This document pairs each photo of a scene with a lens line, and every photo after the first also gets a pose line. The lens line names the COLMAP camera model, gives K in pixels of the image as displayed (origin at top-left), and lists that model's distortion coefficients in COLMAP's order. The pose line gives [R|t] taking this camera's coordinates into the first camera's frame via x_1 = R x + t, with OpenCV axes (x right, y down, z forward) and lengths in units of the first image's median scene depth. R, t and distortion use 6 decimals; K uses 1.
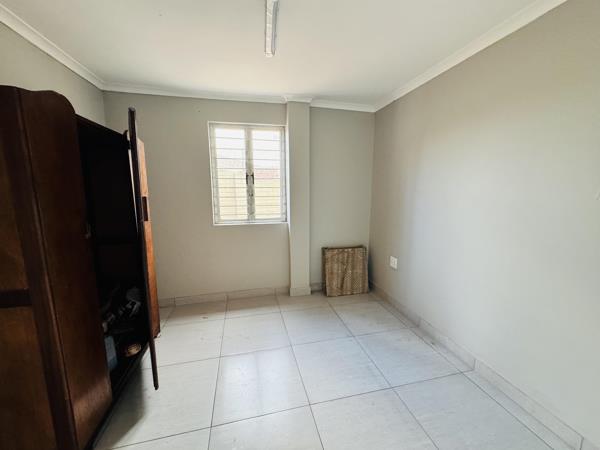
lens RADIAL K [[239.8, 0, 299.5], [0, 239.8, 223.2], [0, 0, 1]] dist [0.001645, 0.000097]
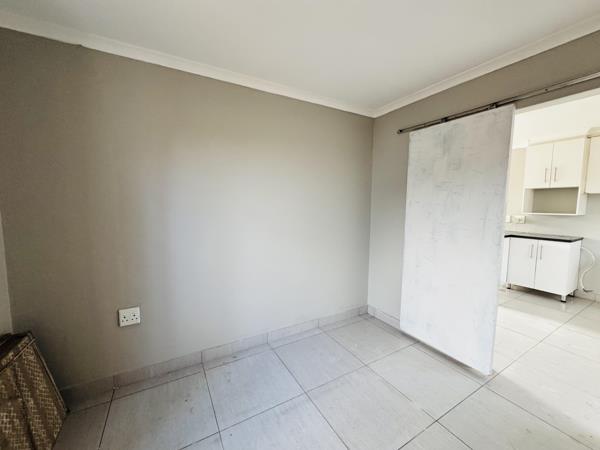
lens RADIAL K [[239.8, 0, 298.6], [0, 239.8, 225.7], [0, 0, 1]] dist [0.001645, 0.000097]
pose [[-0.266357, -0.091255, 0.959545, -0.312060], [0.148723, 0.979696, 0.134455, -0.090490], [-0.952332, 0.178519, -0.247377, 0.699901]]
